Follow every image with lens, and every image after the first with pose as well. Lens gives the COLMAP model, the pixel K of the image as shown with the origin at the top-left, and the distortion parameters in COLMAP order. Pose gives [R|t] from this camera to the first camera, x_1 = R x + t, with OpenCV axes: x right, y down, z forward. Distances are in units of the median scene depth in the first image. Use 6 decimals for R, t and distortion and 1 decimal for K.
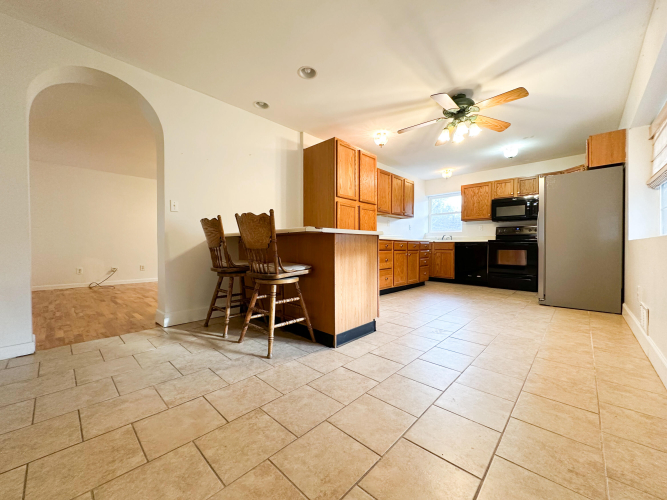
lens RADIAL K [[265.0, 0, 333.5], [0, 265.0, 250.0], [0, 0, 1]] dist [-0.011677, -0.000038]
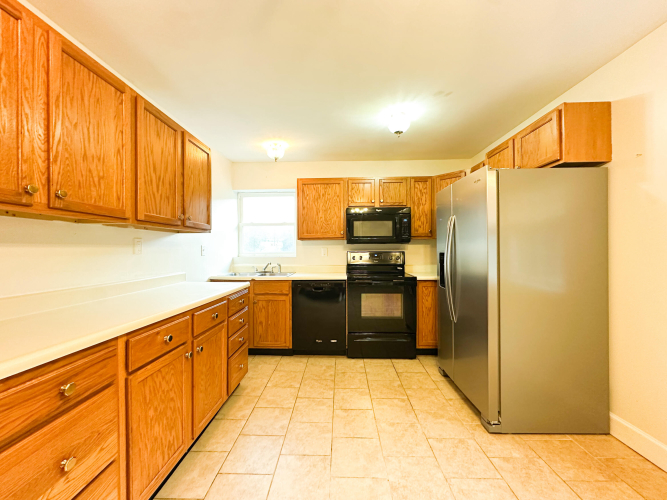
lens RADIAL K [[265.0, 0, 333.5], [0, 265.0, 250.0], [0, 0, 1]] dist [-0.011677, -0.000038]
pose [[0.744200, -0.008098, 0.667908, 0.169293], [0.020513, 0.999732, -0.010735, -0.087259], [-0.667642, 0.021690, 0.744167, 0.562838]]
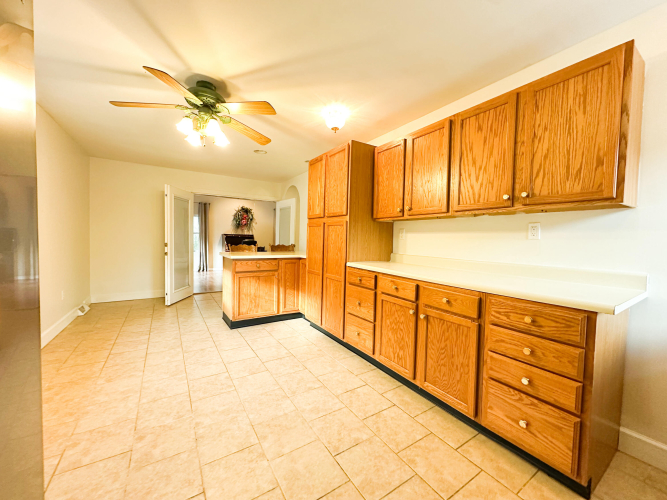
lens RADIAL K [[265.0, 0, 333.5], [0, 265.0, 250.0], [0, 0, 1]] dist [-0.011677, -0.000038]
pose [[-0.246956, 0.038382, -0.968266, 0.611480], [-0.039258, 0.997999, 0.049573, -0.084309], [0.968231, 0.050254, -0.244955, 0.842409]]
